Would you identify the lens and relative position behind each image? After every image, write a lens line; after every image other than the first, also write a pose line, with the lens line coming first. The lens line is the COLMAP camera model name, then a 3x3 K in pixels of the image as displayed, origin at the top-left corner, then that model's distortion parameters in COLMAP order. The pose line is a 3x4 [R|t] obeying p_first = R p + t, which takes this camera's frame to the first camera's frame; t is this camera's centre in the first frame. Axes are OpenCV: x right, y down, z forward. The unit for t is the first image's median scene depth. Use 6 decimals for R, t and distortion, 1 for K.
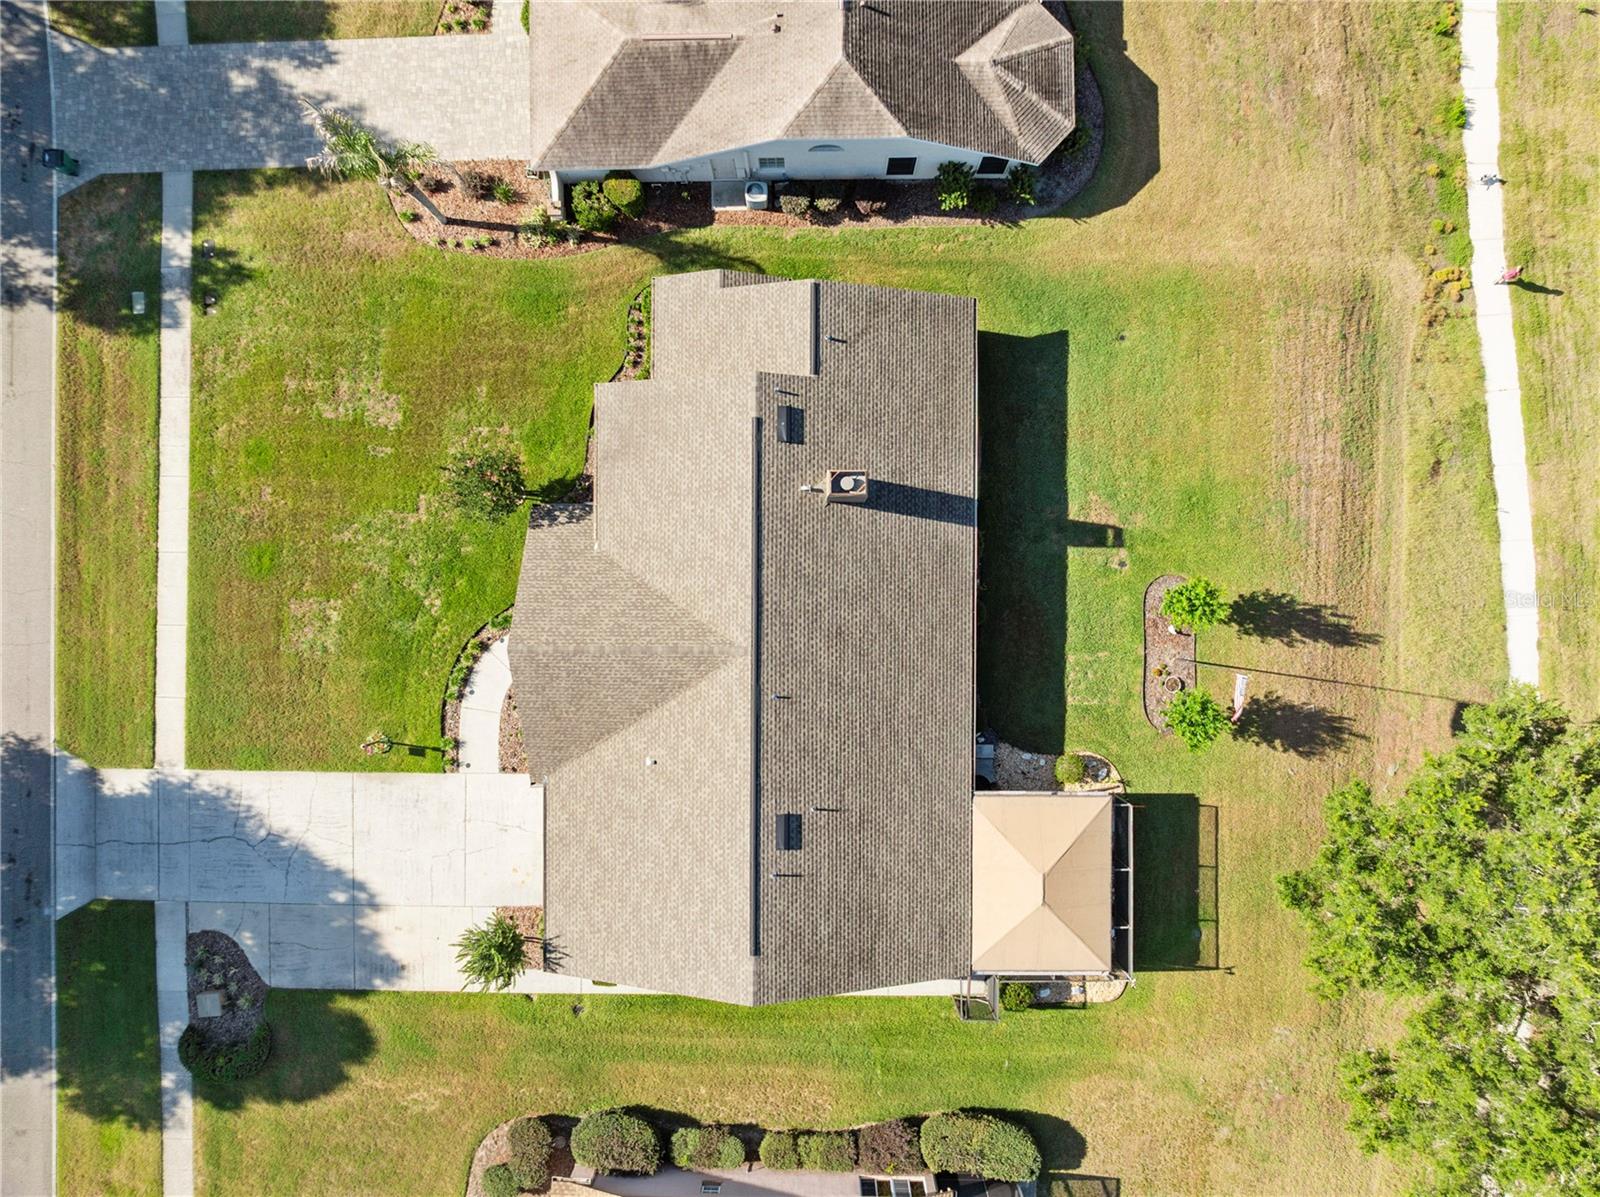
lens RADIAL K [[1129.1, 0, 812.3], [0, 1129.1, 597.4], [0, 0, 1]] dist [-0.043898, 0.004708]
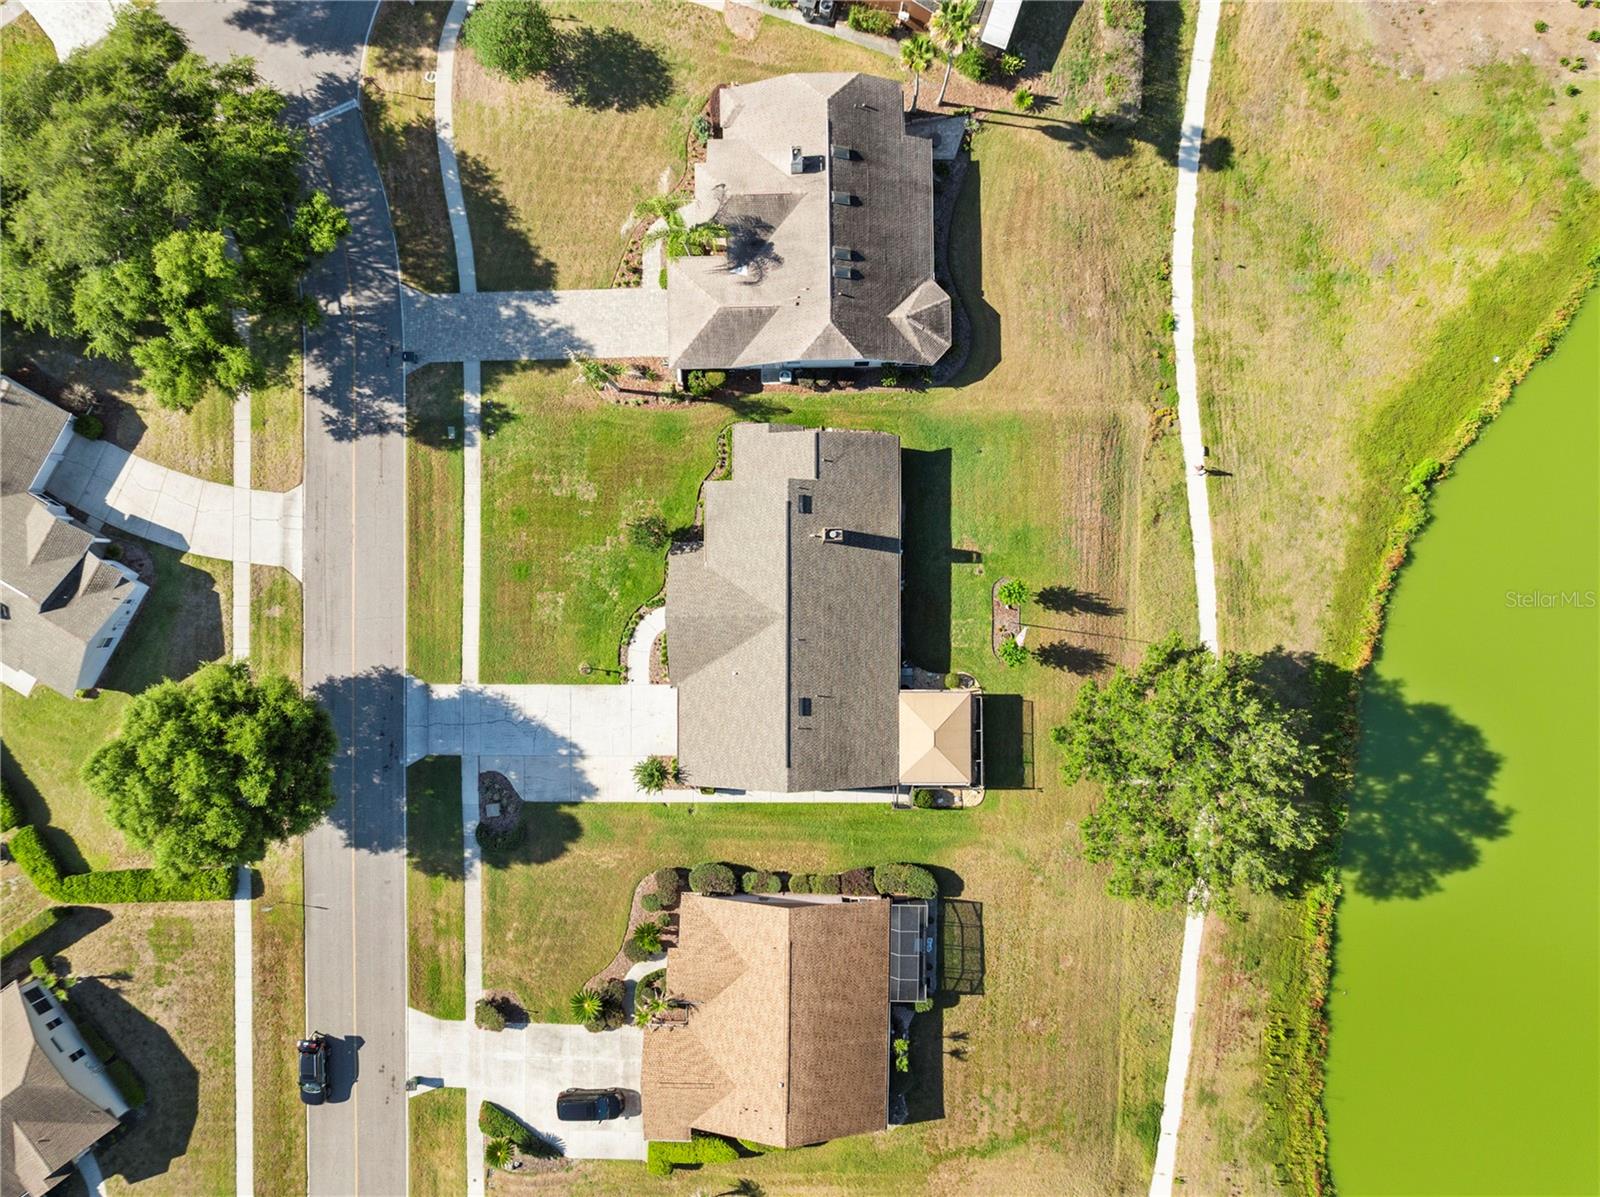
lens RADIAL K [[1144.7, 0, 813.2], [0, 1144.7, 594.3], [0, 0, 1]] dist [-0.040980, -0.002776]
pose [[0.999992, -0.003531, 0.002071, -0.008301], [0.003533, 0.999993, -0.000729, 0.008113], [-0.002068, 0.000736, 0.999998, -0.911665]]
